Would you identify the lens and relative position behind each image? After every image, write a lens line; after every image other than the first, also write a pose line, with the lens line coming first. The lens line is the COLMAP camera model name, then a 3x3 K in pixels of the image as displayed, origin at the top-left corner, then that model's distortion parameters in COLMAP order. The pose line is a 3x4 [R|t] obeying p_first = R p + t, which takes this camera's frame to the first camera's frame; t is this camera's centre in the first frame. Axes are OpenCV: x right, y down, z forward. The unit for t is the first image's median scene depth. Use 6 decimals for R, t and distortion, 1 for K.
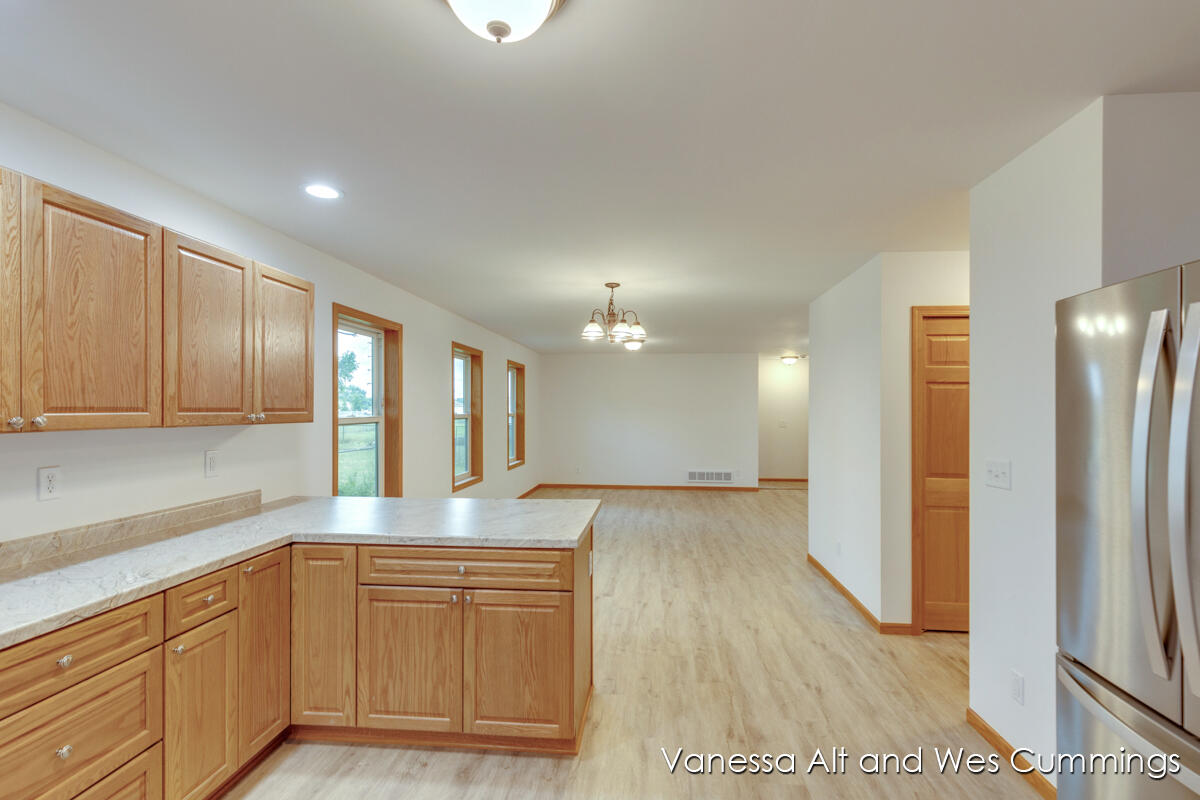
lens RADIAL K [[547.0, 0, 609.1], [0, 547.0, 408.9], [0, 0, 1]] dist [0.010094, -0.004321]
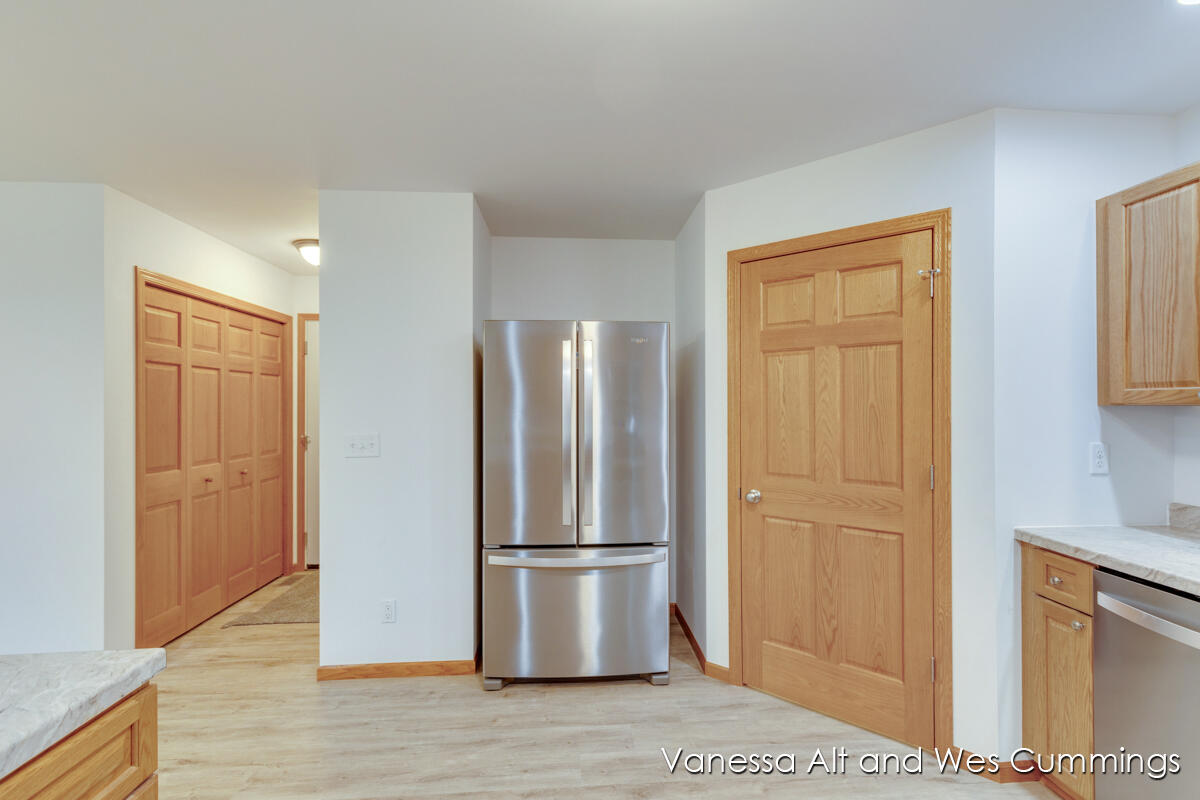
lens RADIAL K [[547.0, 0, 605.3], [0, 547.0, 401.1], [0, 0, 1]] dist [0.010094, -0.004321]
pose [[-0.158424, 0.004900, 0.987359, -0.583512], [0.001334, 0.999988, -0.004749, 0.029147], [-0.987370, 0.000565, -0.158428, 0.707091]]
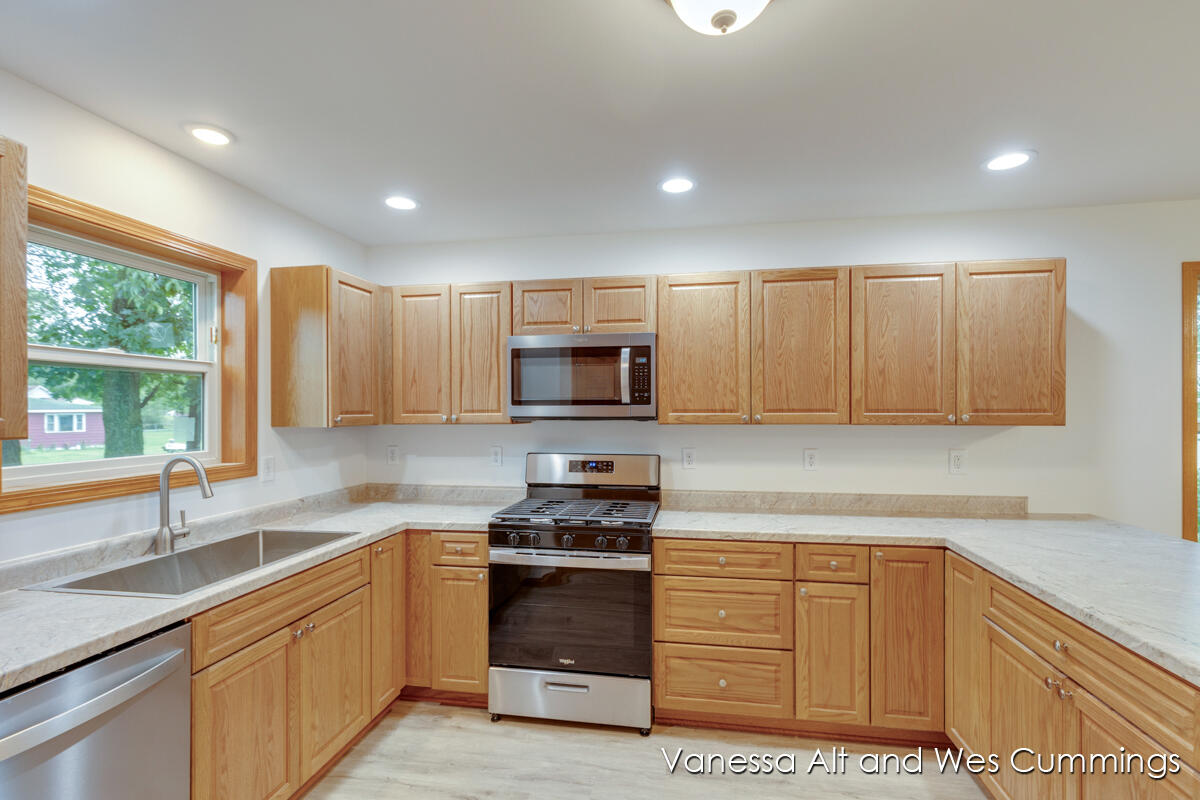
lens RADIAL K [[547.0, 0, 612.2], [0, 547.0, 409.0], [0, 0, 1]] dist [0.010094, -0.004321]
pose [[-0.069800, -0.003211, -0.997556, 0.458502], [0.003451, 0.999988, -0.003460, -0.000011], [0.997555, -0.003684, -0.069788, 0.504066]]
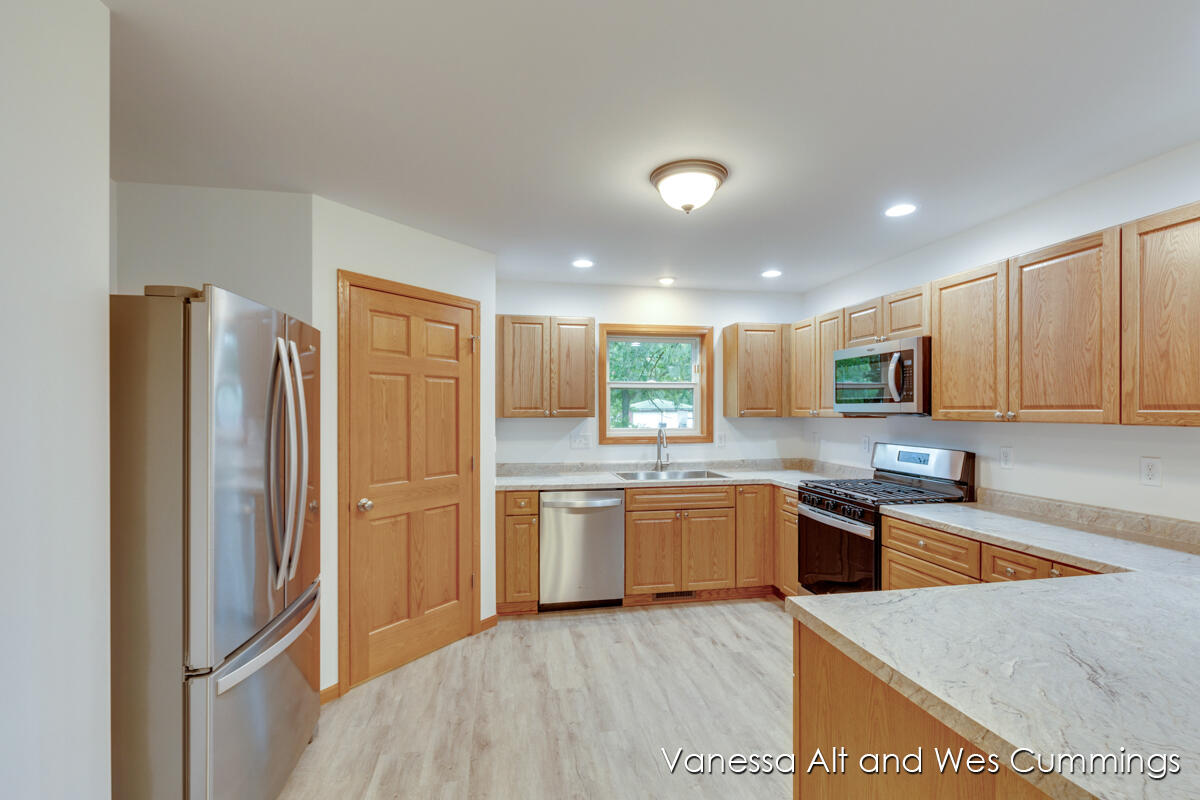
lens RADIAL K [[547.0, 0, 606.4], [0, 547.0, 408.2], [0, 0, 1]] dist [0.010094, -0.004321]
pose [[-0.961129, -0.001348, -0.276095, 0.346810], [-0.000314, 0.999993, -0.003787, 0.007122], [0.276098, -0.003553, -0.961123, 1.598015]]
